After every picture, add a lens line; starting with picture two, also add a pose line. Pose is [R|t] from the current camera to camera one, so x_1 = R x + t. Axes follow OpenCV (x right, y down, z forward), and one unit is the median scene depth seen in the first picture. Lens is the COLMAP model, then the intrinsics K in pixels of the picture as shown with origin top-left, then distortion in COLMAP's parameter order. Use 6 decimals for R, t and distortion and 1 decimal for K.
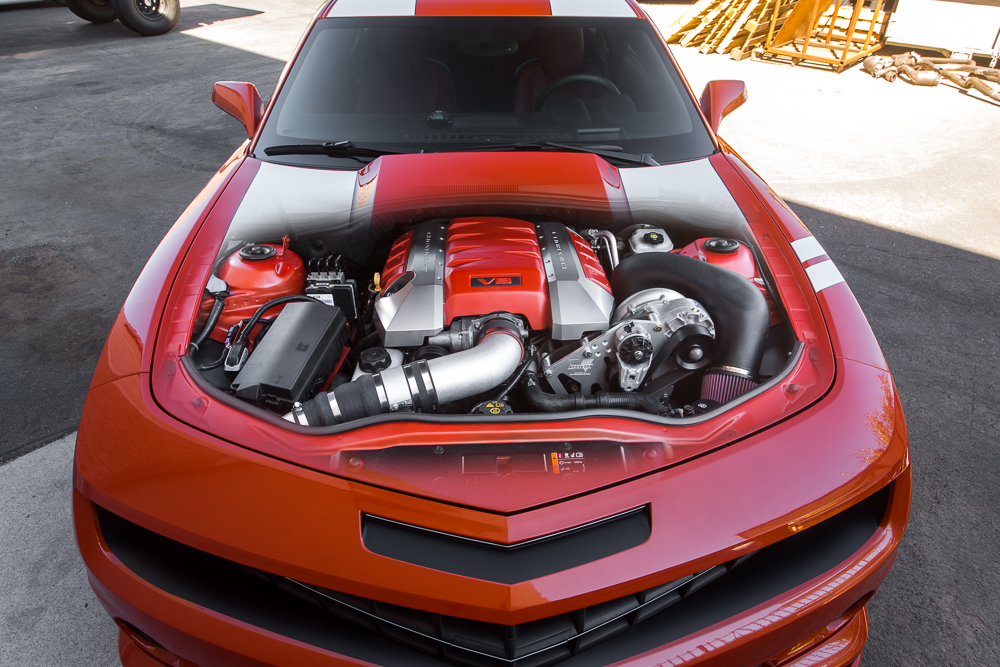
lens RADIAL K [[660.4, 0, 502.1], [0, 660.4, 307.5], [0, 0, 1]] dist [-0.015498, 0.006848]
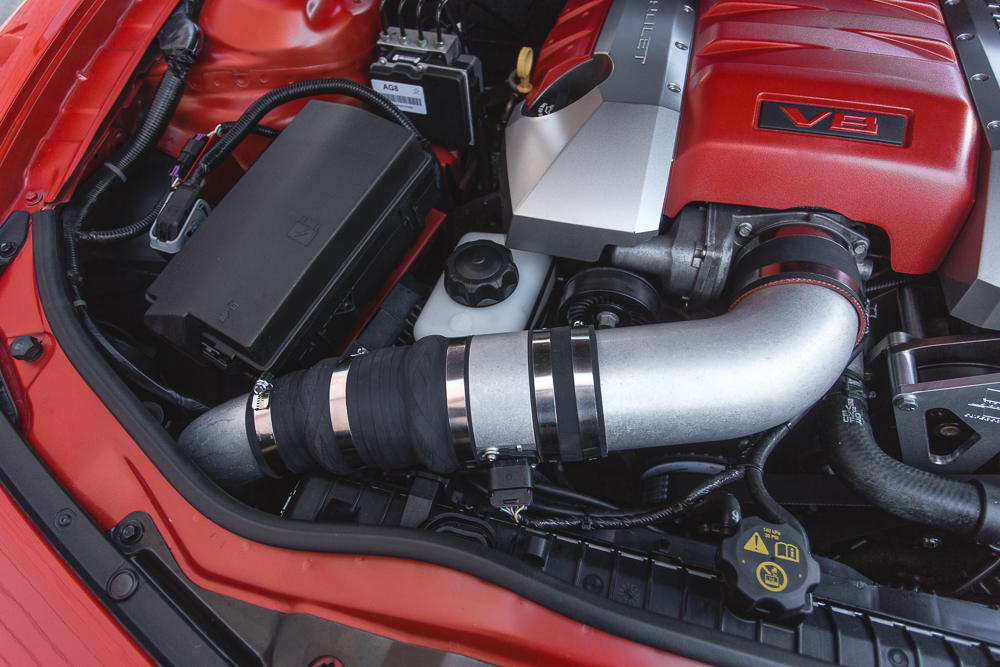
lens RADIAL K [[652.3, 0, 501.3], [0, 652.3, 342.1], [0, 0, 1]] dist [-0.016078, 0.002767]
pose [[0.949520, 0.229919, -0.213420, -0.071669], [-0.130756, 0.908473, 0.396962, -0.044035], [0.285156, -0.349018, 0.892677, 0.551322]]
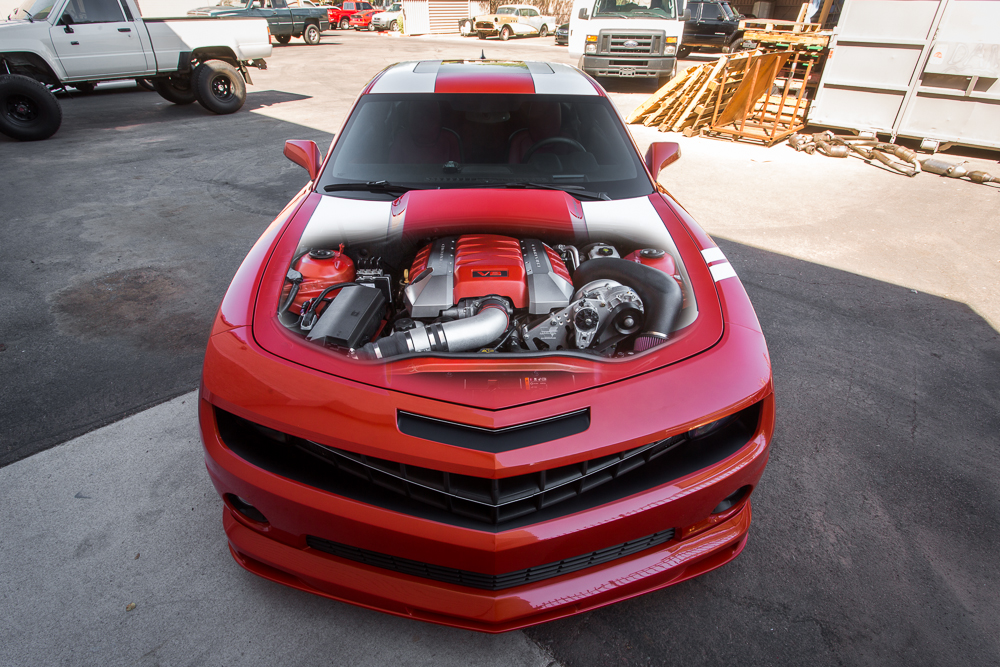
lens RADIAL K [[544.0, 0, 496.0], [0, 544.0, 333.2], [0, 0, 1]] dist [-0.004964, -0.000600]
pose [[0.999909, 0.010638, -0.008338, 0.013198], [-0.010787, 0.999781, -0.017931, 0.101968], [0.008145, 0.018019, 0.999804, -0.156785]]
